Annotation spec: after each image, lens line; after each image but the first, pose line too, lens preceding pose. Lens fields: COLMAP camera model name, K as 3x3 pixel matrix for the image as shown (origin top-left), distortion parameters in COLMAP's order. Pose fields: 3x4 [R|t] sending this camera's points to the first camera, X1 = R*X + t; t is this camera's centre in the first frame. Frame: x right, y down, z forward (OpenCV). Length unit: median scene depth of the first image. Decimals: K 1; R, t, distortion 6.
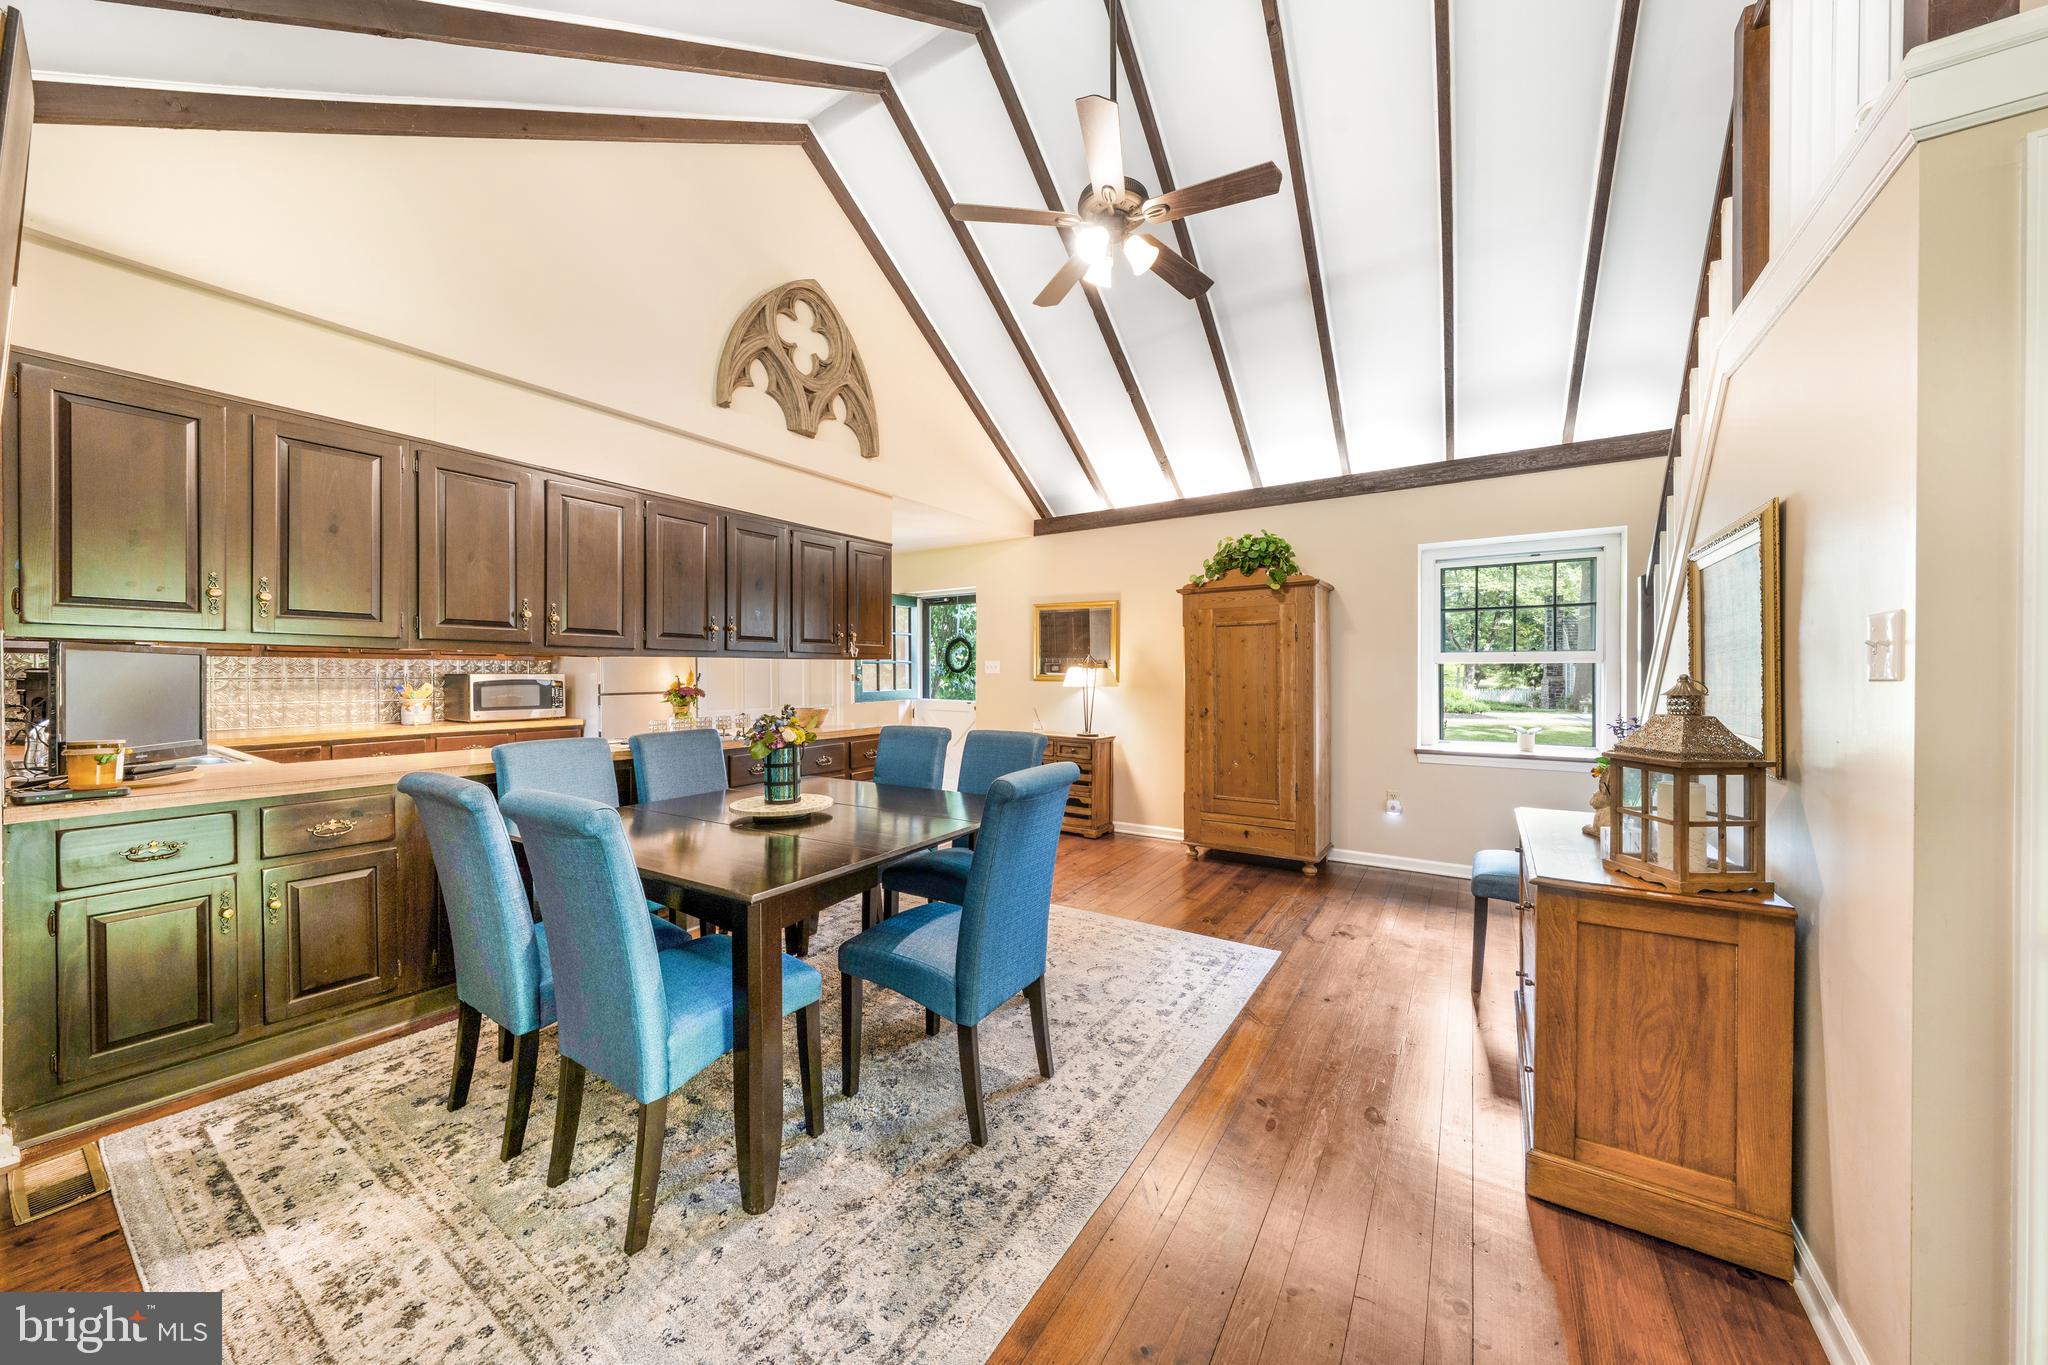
lens RADIAL K [[705.6, 0, 1031.1], [0, 705.6, 675.1], [0, 0, 1]] dist [0.000801, 0.000040]
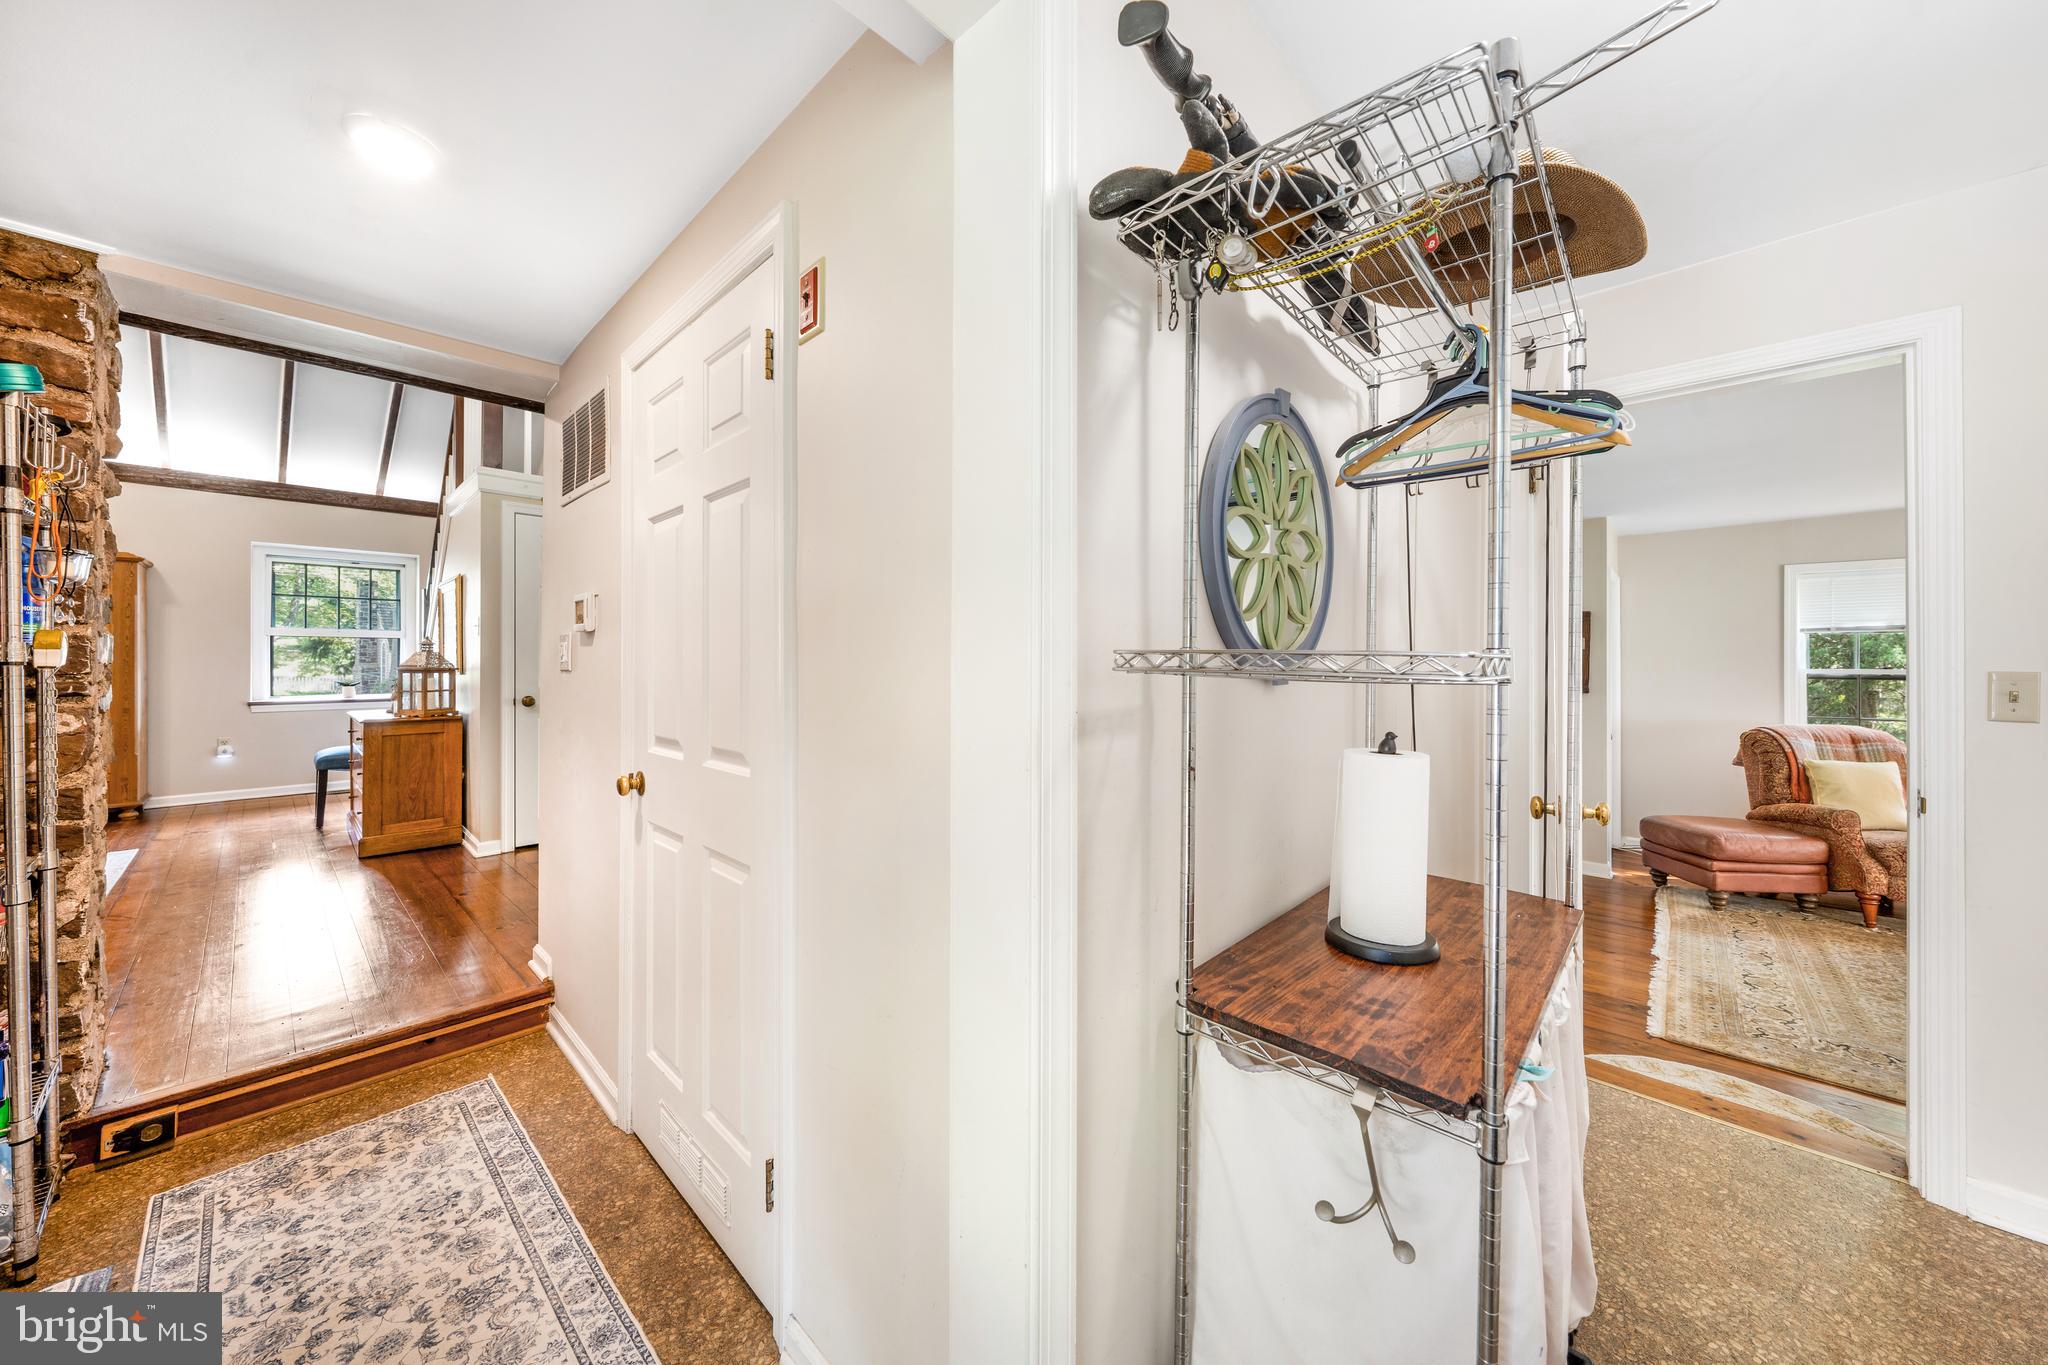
lens RADIAL K [[694.2, 0, 1028.4], [0, 694.2, 659.5], [0, 0, 1]] dist [0.001068, 0.000081]
pose [[0.171942, 0.001083, 0.985106, -0.711233], [0.005742, 0.999981, -0.002102, 0.062401], [-0.985090, 0.006018, 0.171933, -0.951343]]
